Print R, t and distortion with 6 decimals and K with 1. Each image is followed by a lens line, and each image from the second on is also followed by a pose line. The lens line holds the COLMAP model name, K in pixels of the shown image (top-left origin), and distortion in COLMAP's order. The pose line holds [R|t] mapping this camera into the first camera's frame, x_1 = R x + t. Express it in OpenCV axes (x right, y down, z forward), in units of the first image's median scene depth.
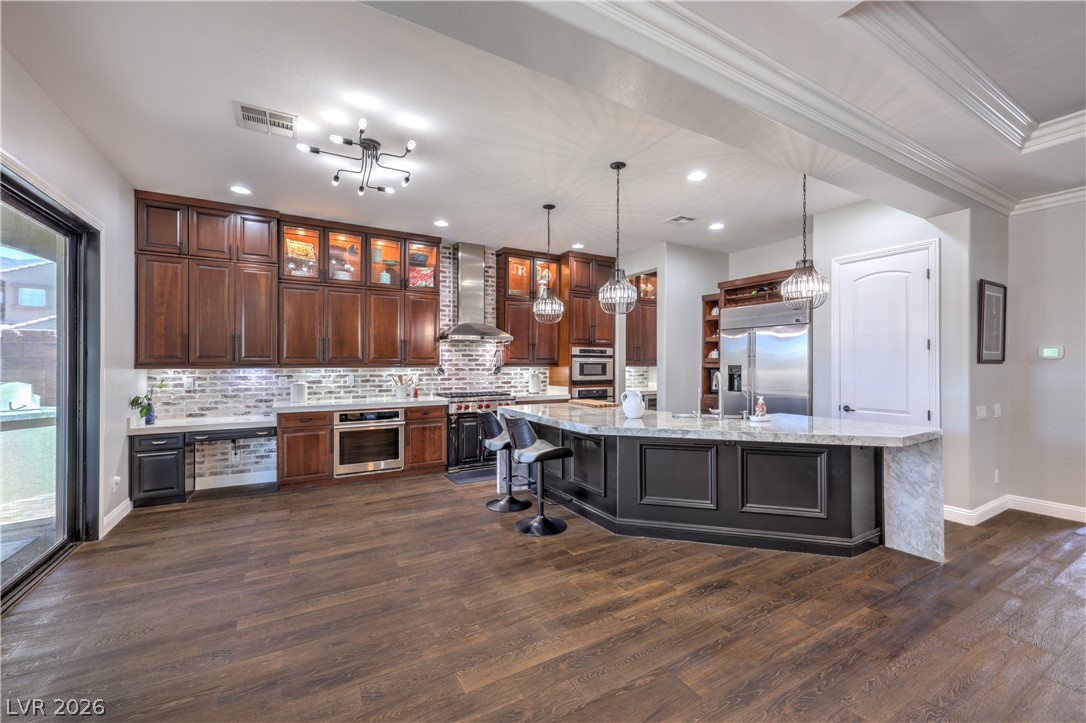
lens RADIAL K [[438.3, 0, 543.0], [0, 438.3, 361.5], [0, 0, 1]] dist [-0.000385, -0.000038]
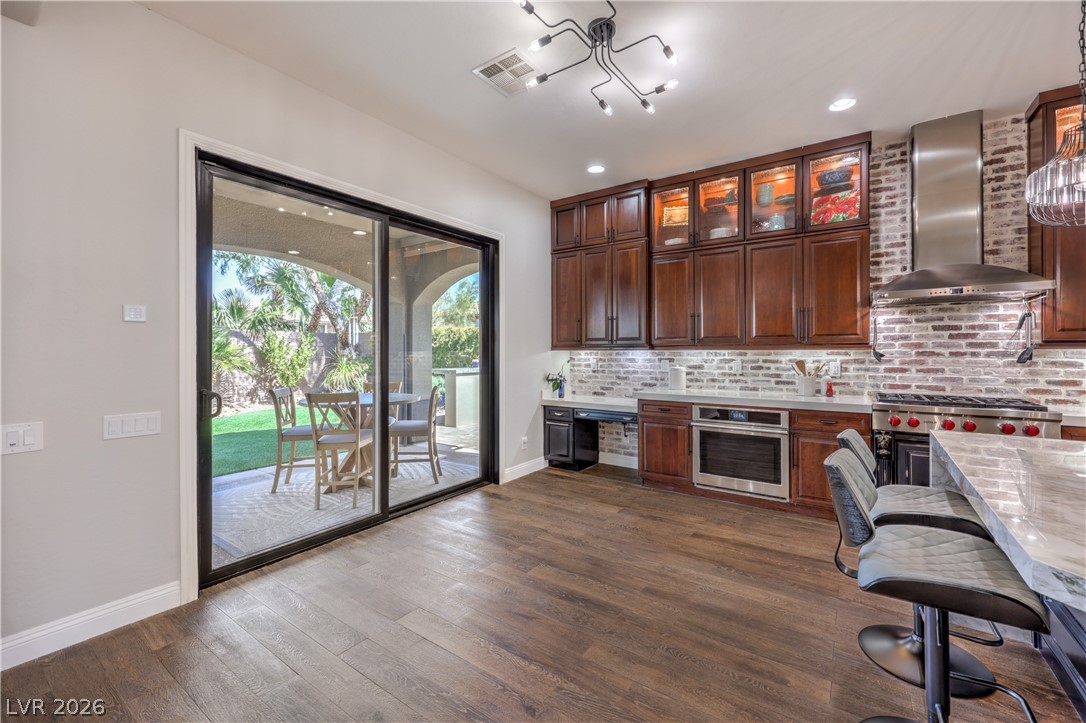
lens RADIAL K [[441.9, 0, 556.7], [0, 441.9, 348.7], [0, 0, 1]] dist [0.000481, 0.000118]
pose [[0.433292, -0.006559, -0.901230, 0.134576], [0.004438, 0.999977, -0.005145, 0.015080], [0.901243, -0.001770, 0.433311, 0.392951]]
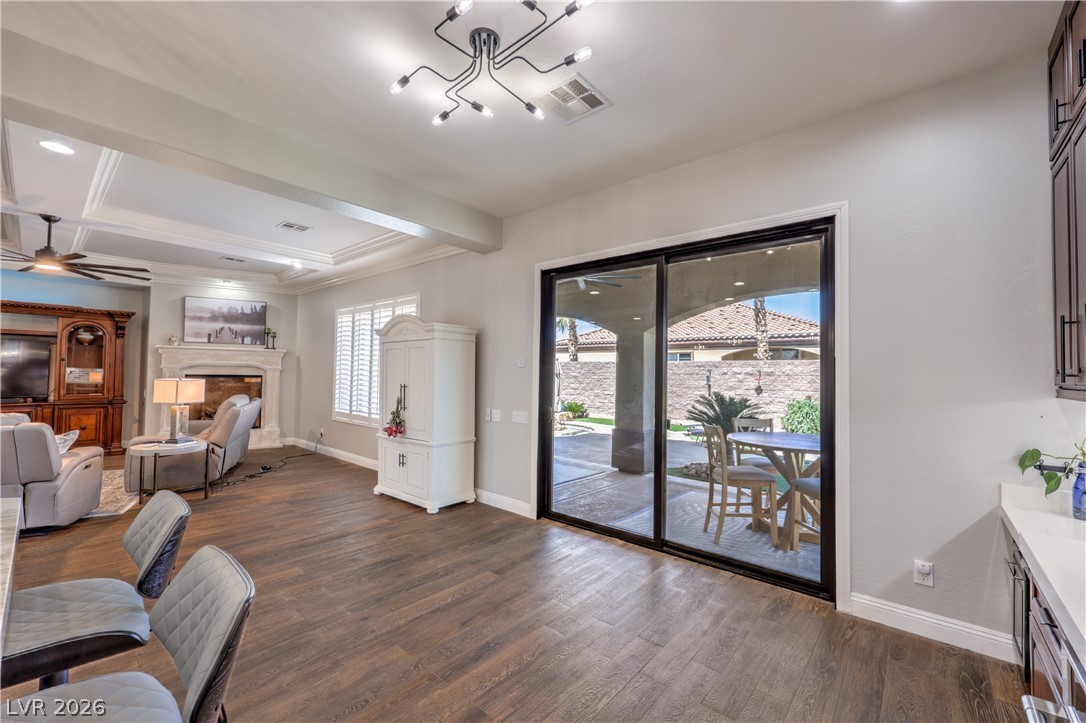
lens RADIAL K [[440.3, 0, 551.8], [0, 440.3, 361.9], [0, 0, 1]] dist [-0.000046, 0.000210]
pose [[-0.940682, -0.022784, -0.338523, -0.175918], [-0.013211, 0.999446, -0.030558, 0.000250], [0.339031, -0.024273, -0.940462, 1.030433]]
